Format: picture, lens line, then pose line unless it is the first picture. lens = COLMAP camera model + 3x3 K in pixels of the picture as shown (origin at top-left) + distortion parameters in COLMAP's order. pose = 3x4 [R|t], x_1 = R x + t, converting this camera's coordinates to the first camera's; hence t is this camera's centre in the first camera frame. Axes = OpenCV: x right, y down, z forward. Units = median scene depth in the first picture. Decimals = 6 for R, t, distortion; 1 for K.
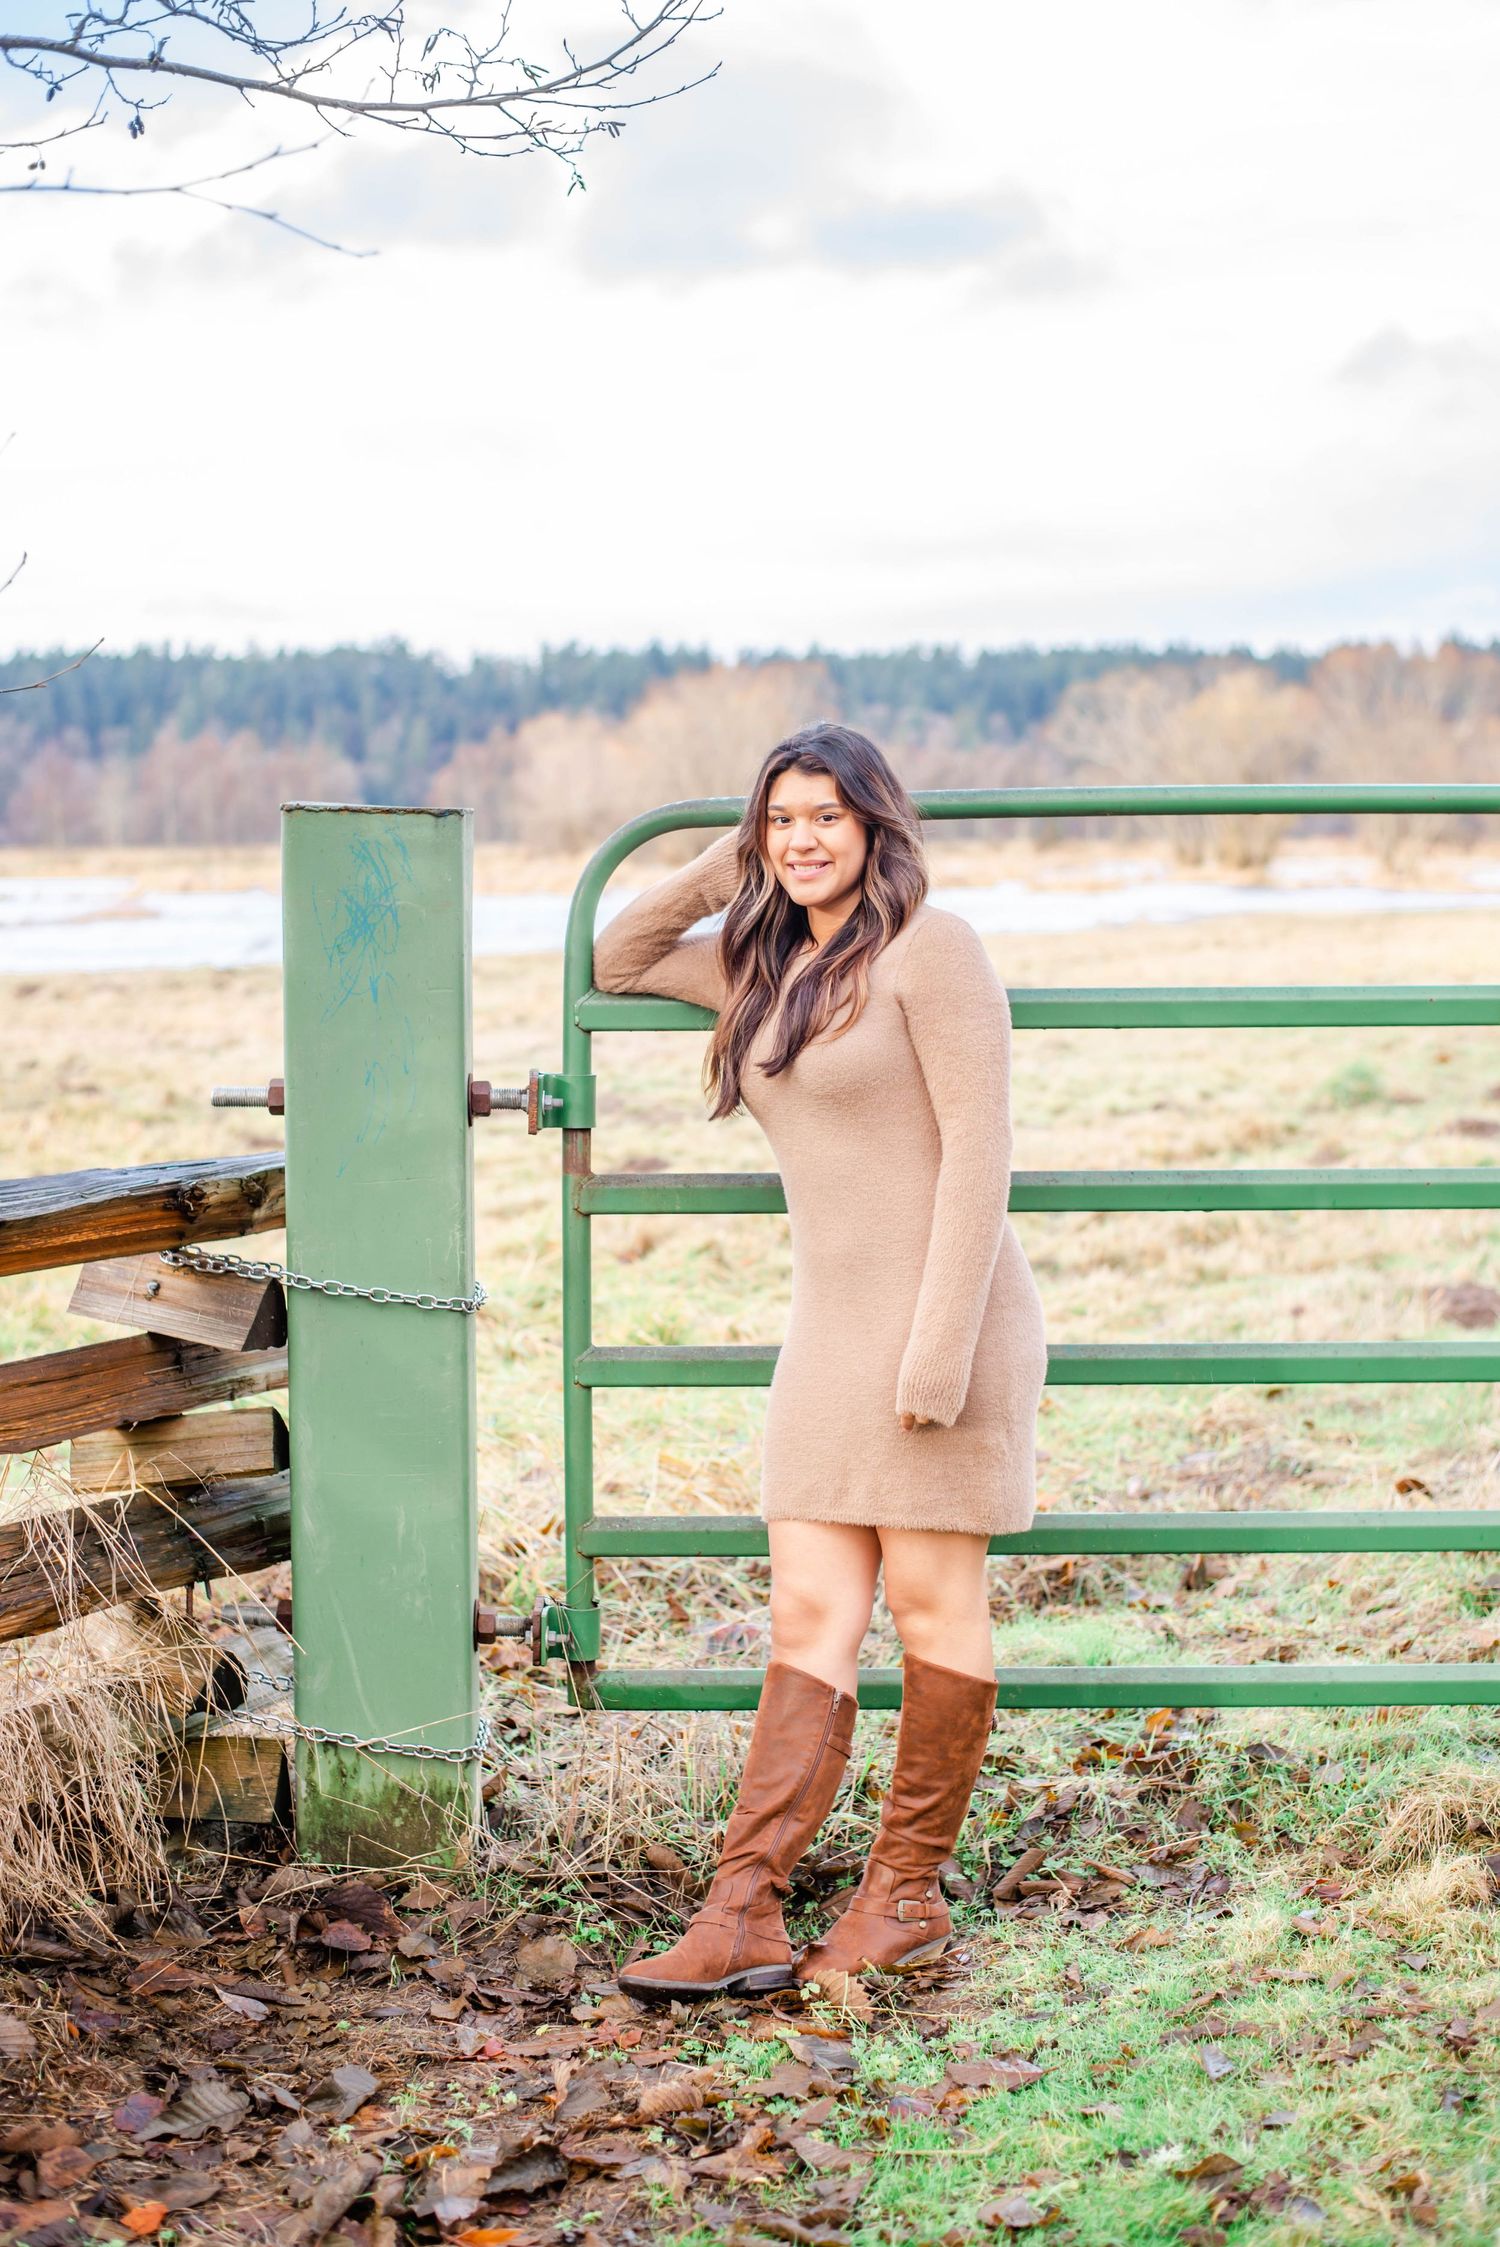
lens RADIAL K [[3360.2, 0, 749.3], [0, 3360.2, 1125.9], [0, 0, 1]] dist [-0.116037, 0.000000]
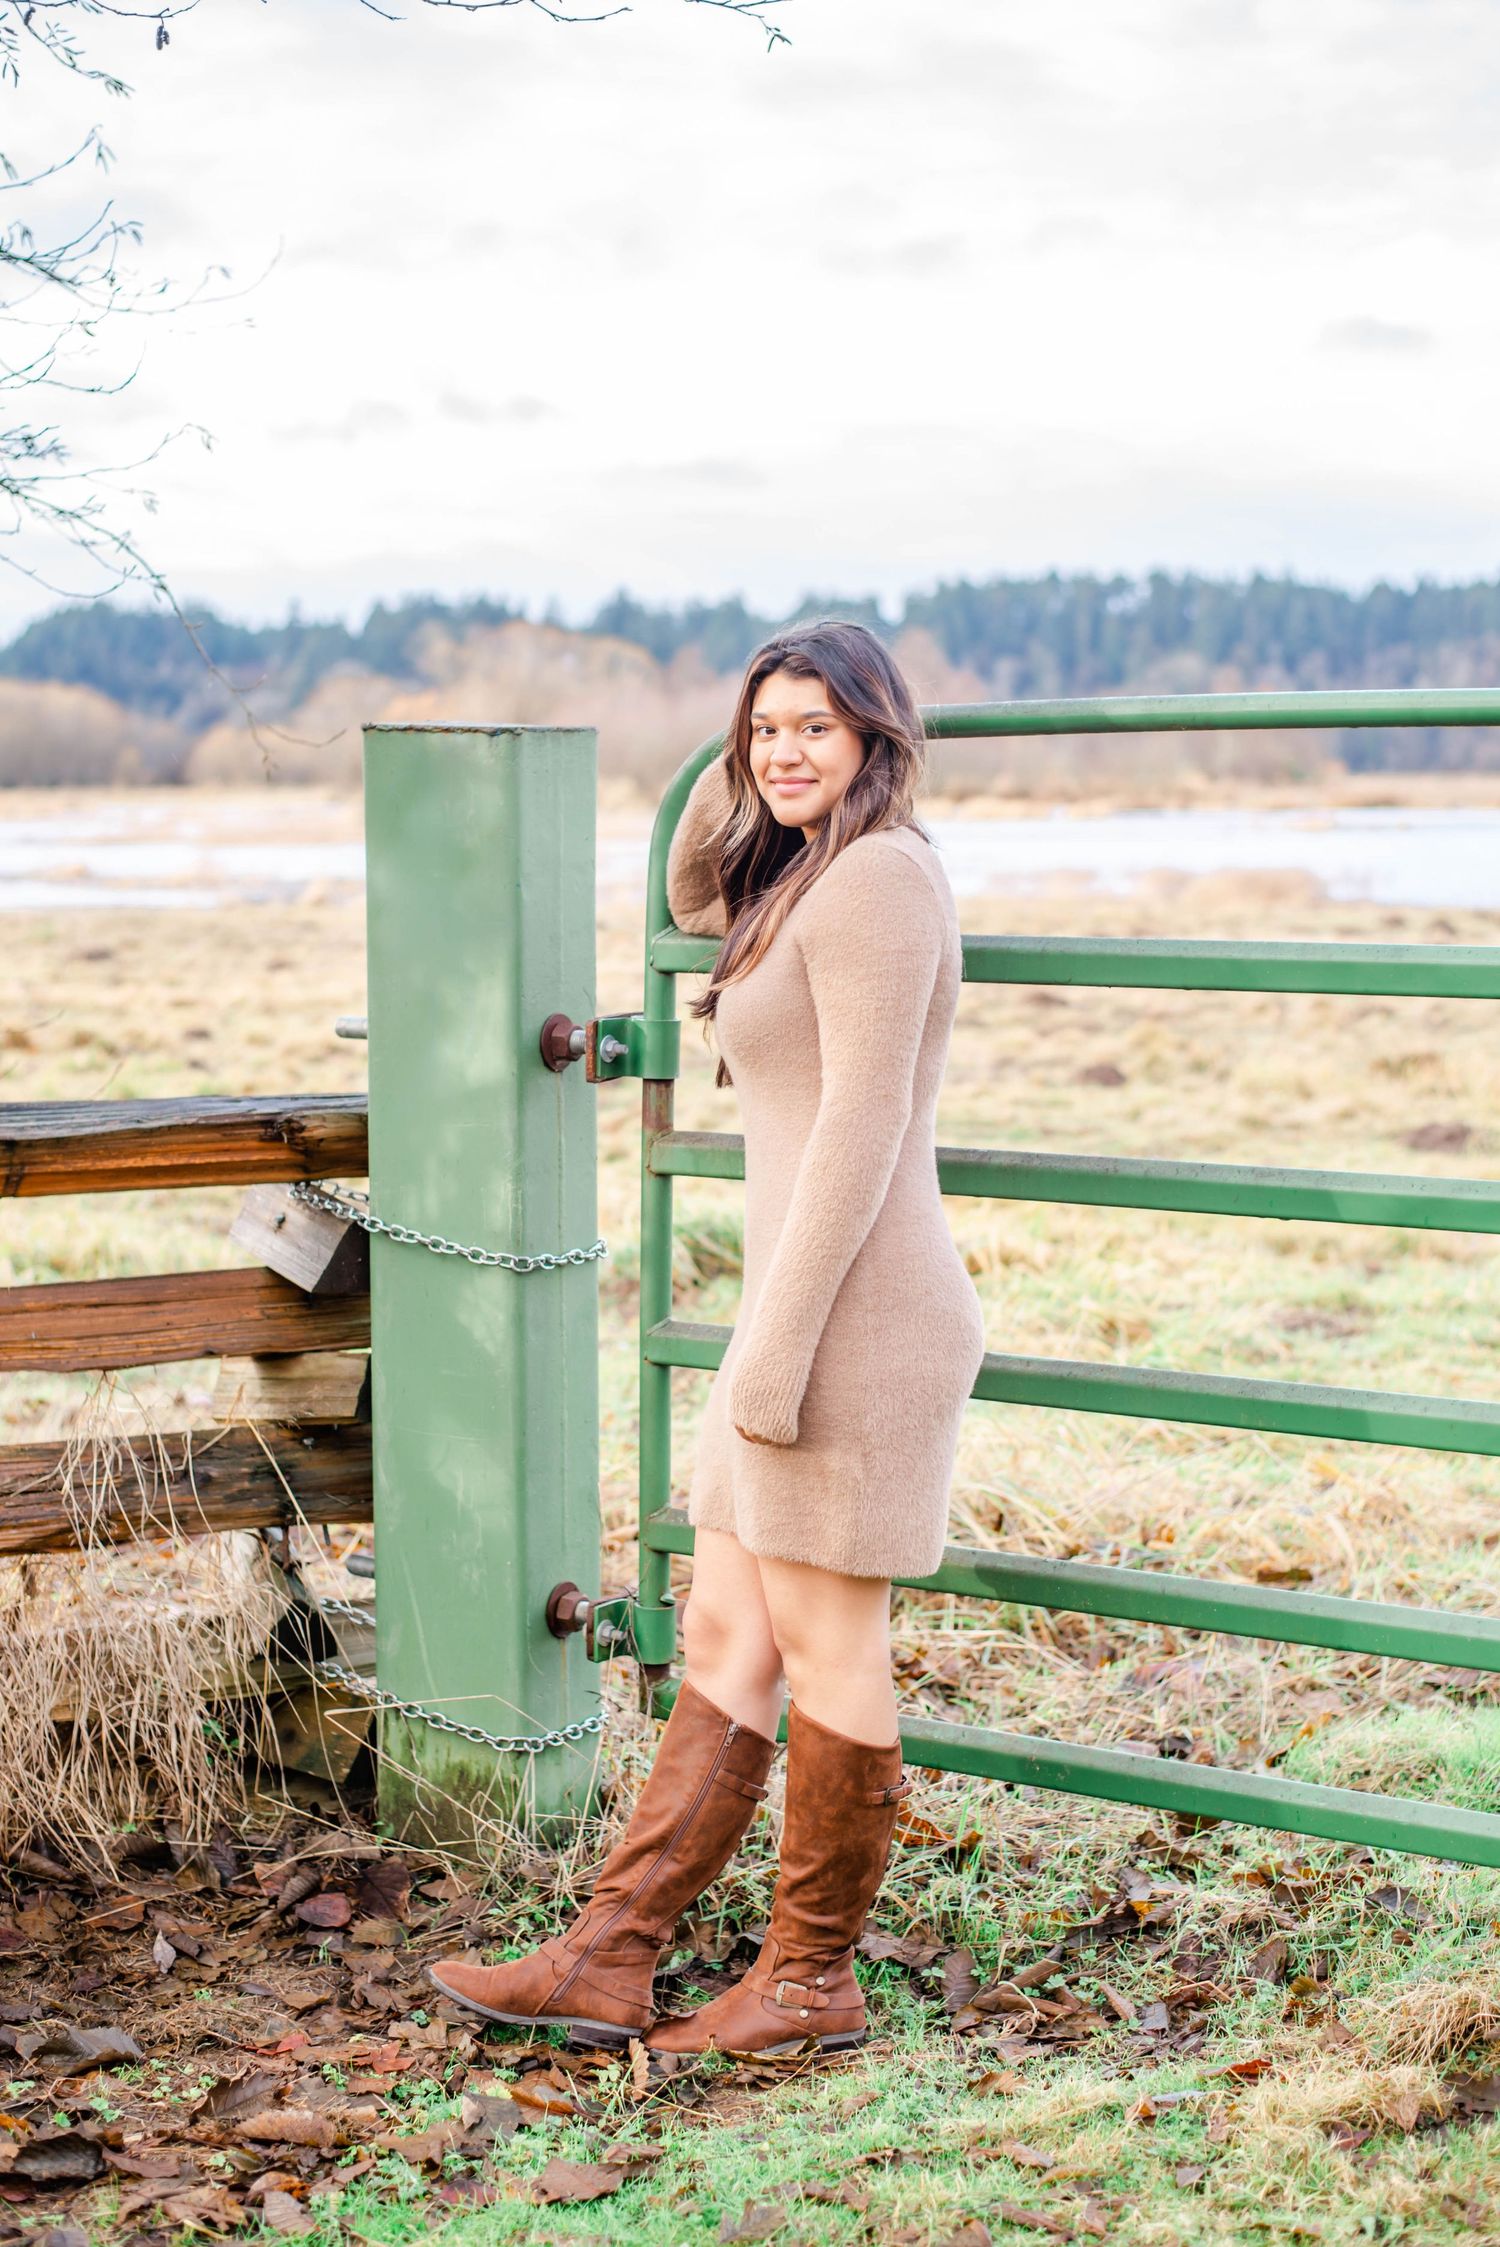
lens RADIAL K [[3360.2, 0, 749.4], [0, 3360.2, 1123.0], [0, 0, 1]] dist [-0.116037, 0.000000]
pose [[0.826134, 0.048796, -0.561357, 0.498952], [-0.047480, 0.998729, 0.016940, -0.003712], [0.561470, 0.012659, 0.827400, 0.272601]]
